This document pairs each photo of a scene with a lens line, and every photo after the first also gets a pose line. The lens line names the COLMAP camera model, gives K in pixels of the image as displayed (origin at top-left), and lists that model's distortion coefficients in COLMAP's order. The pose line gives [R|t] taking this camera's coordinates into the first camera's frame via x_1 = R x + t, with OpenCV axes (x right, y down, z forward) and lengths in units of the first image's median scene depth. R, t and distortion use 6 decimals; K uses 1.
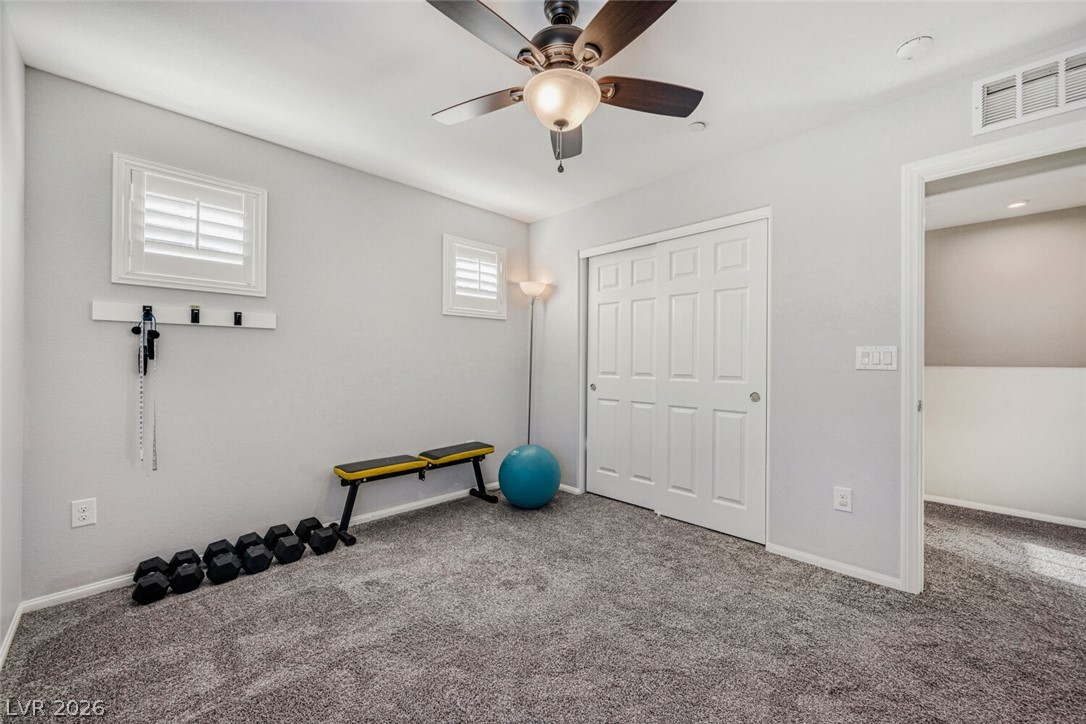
lens RADIAL K [[424.3, 0, 565.8], [0, 424.3, 360.9], [0, 0, 1]] dist [0.001021, -0.000053]
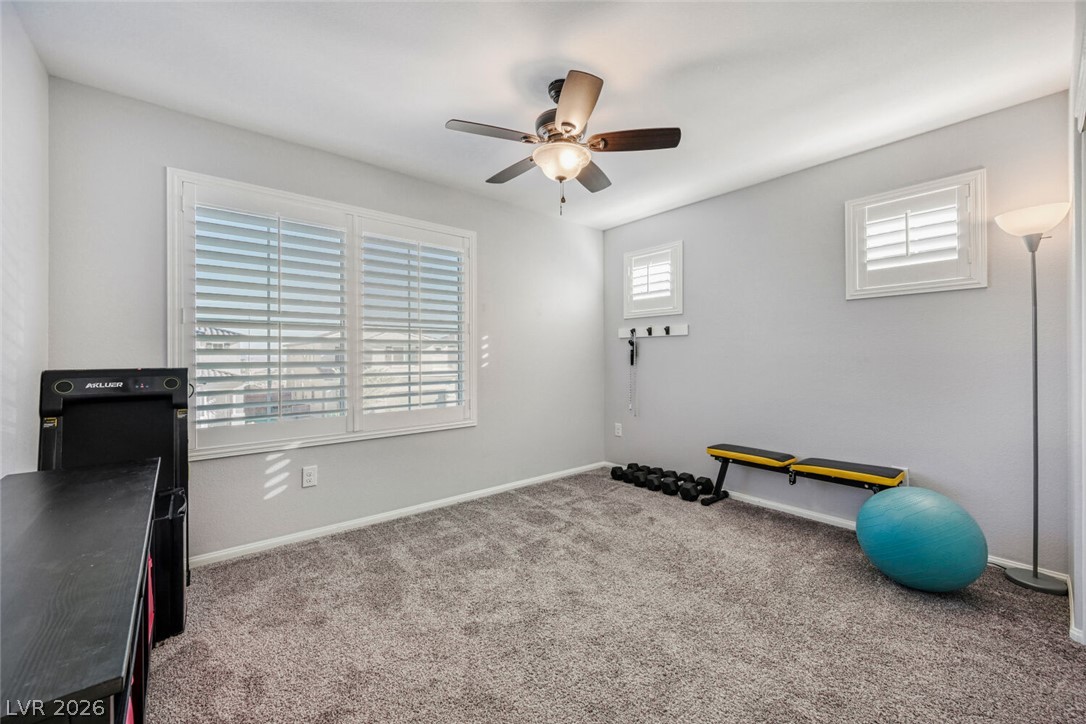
lens RADIAL K [[425.3, 0, 544.9], [0, 425.3, 363.2], [0, 0, 1]] dist [-0.001994, -0.000203]
pose [[-0.105978, -0.004804, -0.994357, 0.836656], [-0.010469, 0.999938, -0.003716, 0.031911], [0.994313, 0.010016, -0.106022, 0.718986]]
